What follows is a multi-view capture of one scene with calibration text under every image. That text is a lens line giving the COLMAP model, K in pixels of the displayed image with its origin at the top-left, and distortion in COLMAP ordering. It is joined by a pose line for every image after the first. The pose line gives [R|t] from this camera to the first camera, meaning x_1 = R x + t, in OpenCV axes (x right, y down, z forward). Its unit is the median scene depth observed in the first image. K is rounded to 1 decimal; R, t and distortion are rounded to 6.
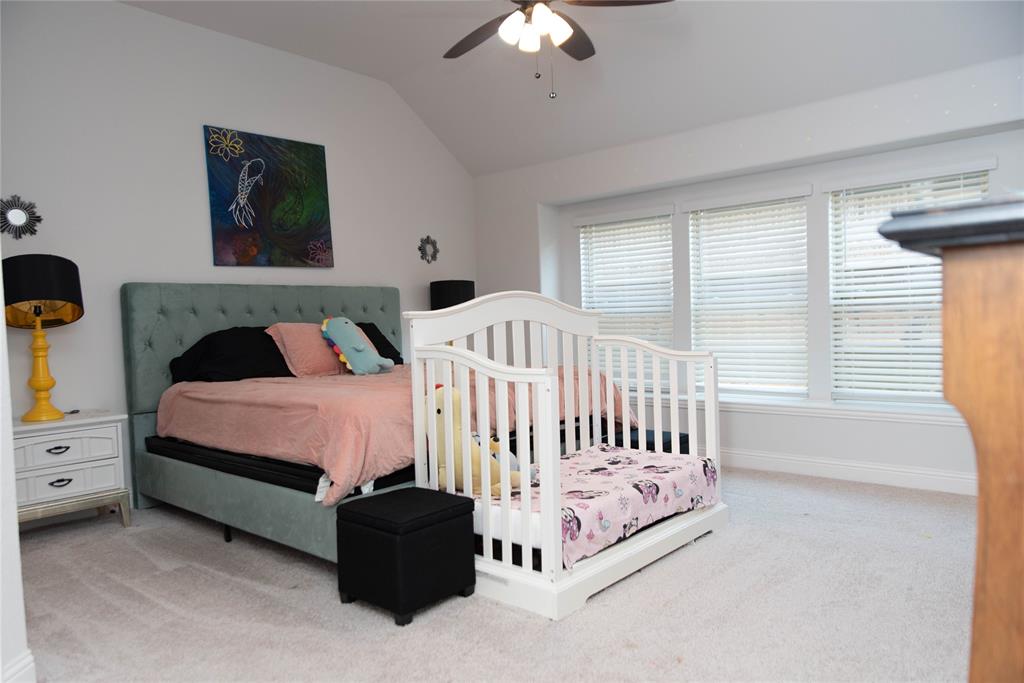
lens RADIAL K [[700.8, 0, 487.9], [0, 700.8, 341.9], [0, 0, 1]] dist [-0.007347, -0.003091]
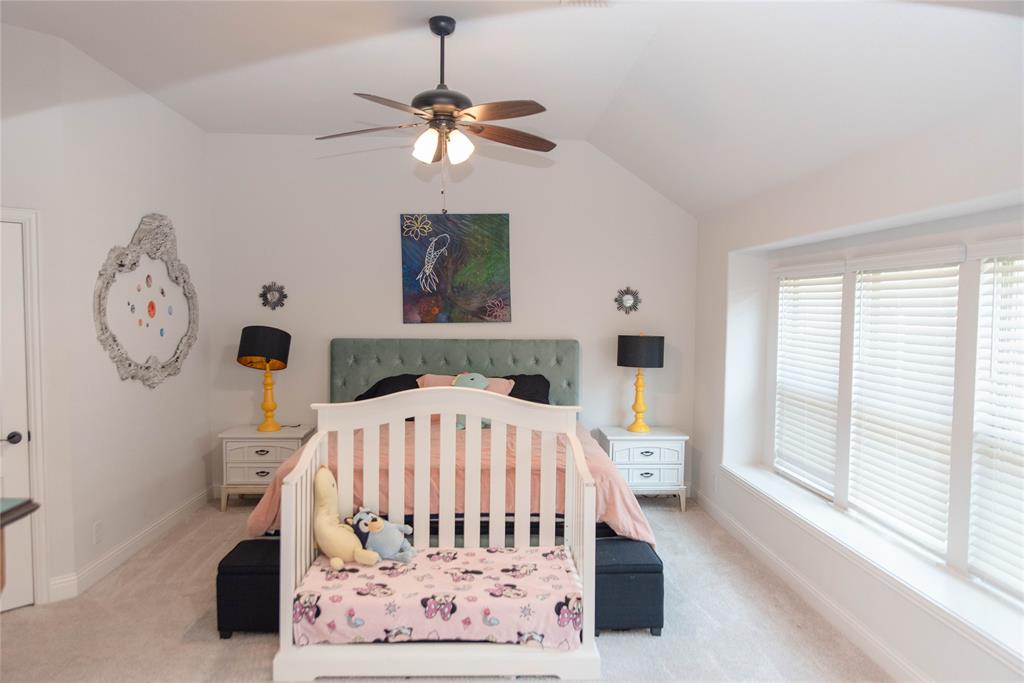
lens RADIAL K [[700.8, 0, 487.9], [0, 700.8, 341.9], [0, 0, 1]] dist [-0.007347, -0.003091]
pose [[0.690659, 0.070488, -0.719737, 0.634525], [-0.047599, 0.997511, 0.052015, -0.148030], [0.721613, -0.001666, 0.692295, 0.222206]]
